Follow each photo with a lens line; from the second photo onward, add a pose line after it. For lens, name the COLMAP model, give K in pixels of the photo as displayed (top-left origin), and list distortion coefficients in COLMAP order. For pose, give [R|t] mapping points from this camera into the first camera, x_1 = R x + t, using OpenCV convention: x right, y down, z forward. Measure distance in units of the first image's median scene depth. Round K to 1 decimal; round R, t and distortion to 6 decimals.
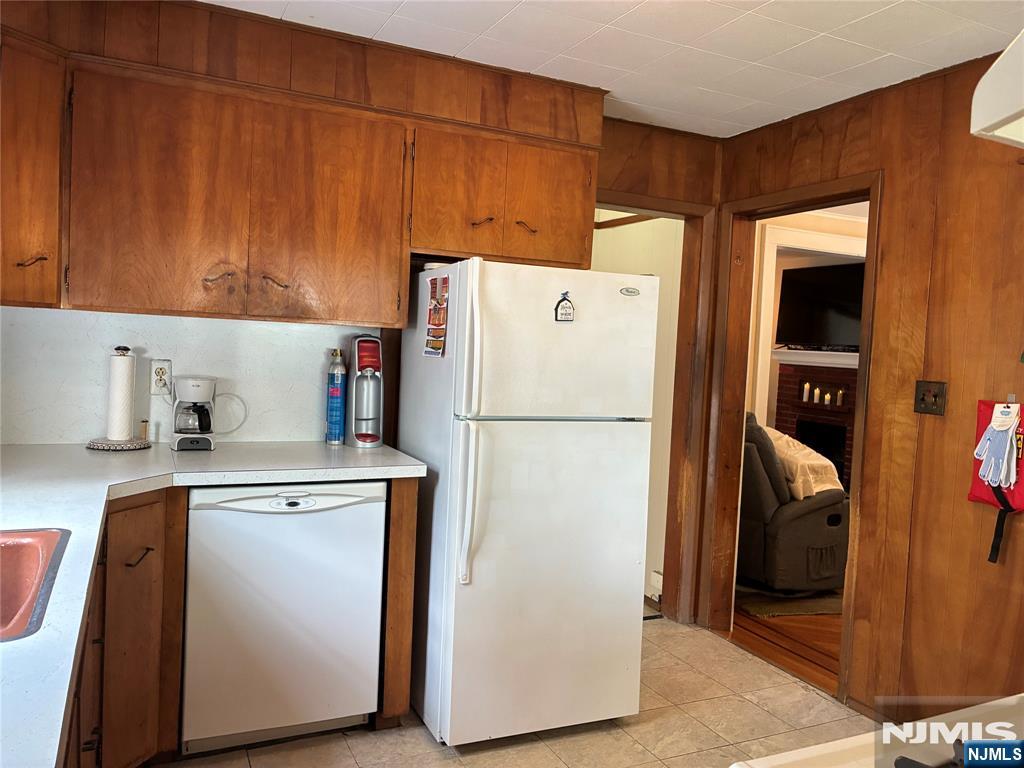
lens RADIAL K [[782.3, 0, 509.1], [0, 782.3, 379.8], [0, 0, 1]] dist [0.061932, -0.088138]
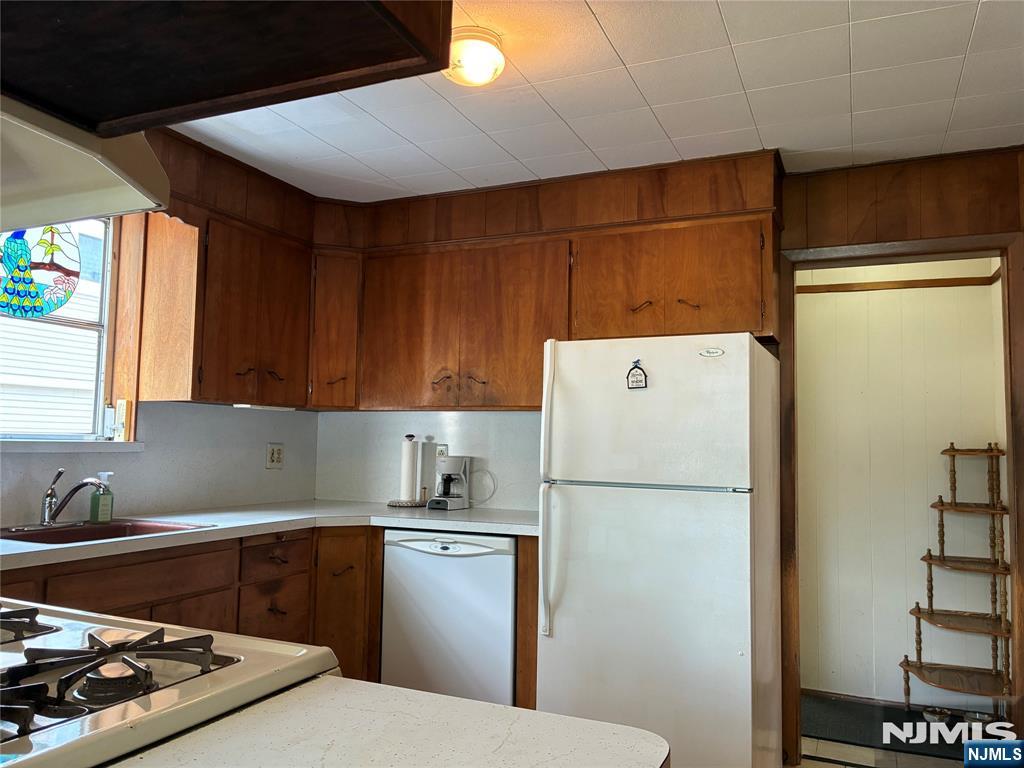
lens RADIAL K [[779.9, 0, 512.0], [0, 779.9, 384.0], [0, 0, 1]] dist [0.035456, -0.001537]
pose [[0.646918, -0.096579, -0.756419, 0.716281], [-0.024659, 0.988779, -0.147336, 0.071501], [0.762160, 0.113967, 0.637278, 0.219955]]
